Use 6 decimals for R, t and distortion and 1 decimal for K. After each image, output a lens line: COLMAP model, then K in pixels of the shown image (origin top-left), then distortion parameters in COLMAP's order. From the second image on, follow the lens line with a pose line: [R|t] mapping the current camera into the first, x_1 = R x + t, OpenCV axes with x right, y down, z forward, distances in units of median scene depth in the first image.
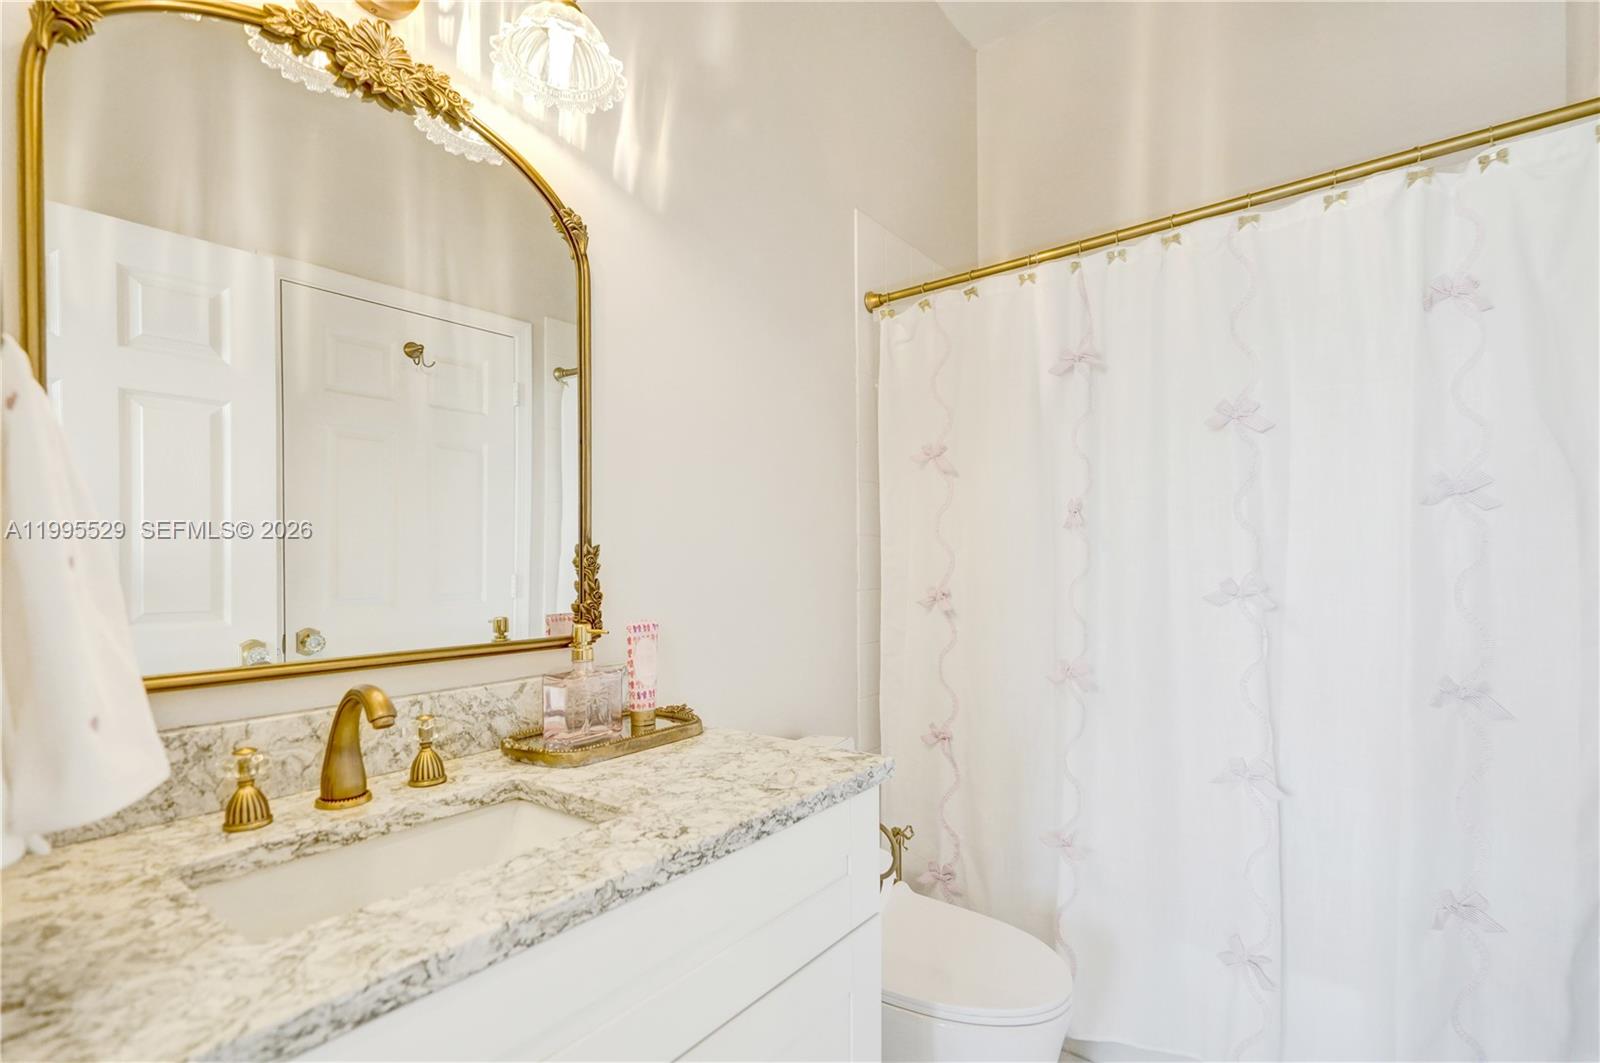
lens RADIAL K [[712.7, 0, 797.7], [0, 712.7, 528.2], [0, 0, 1]] dist [-0.004276, 0.000894]
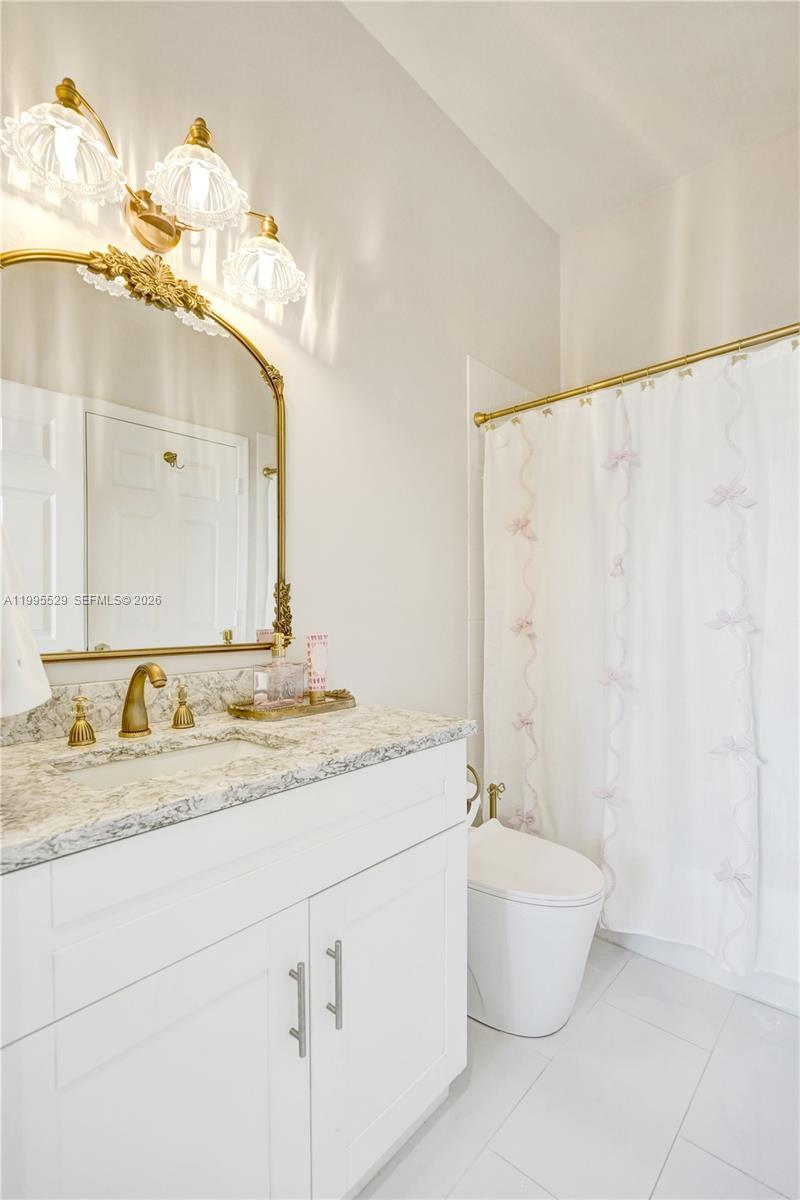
lens RADIAL K [[534.5, 0, 402.1], [0, 534.5, 586.7], [0, 0, 1]] dist [-0.004276, 0.000894]
pose [[0.996967, 0.004326, -0.077702, 0.055536], [-0.004132, 0.999988, 0.002655, 0.027829], [0.077713, -0.002326, 0.996973, -0.139384]]
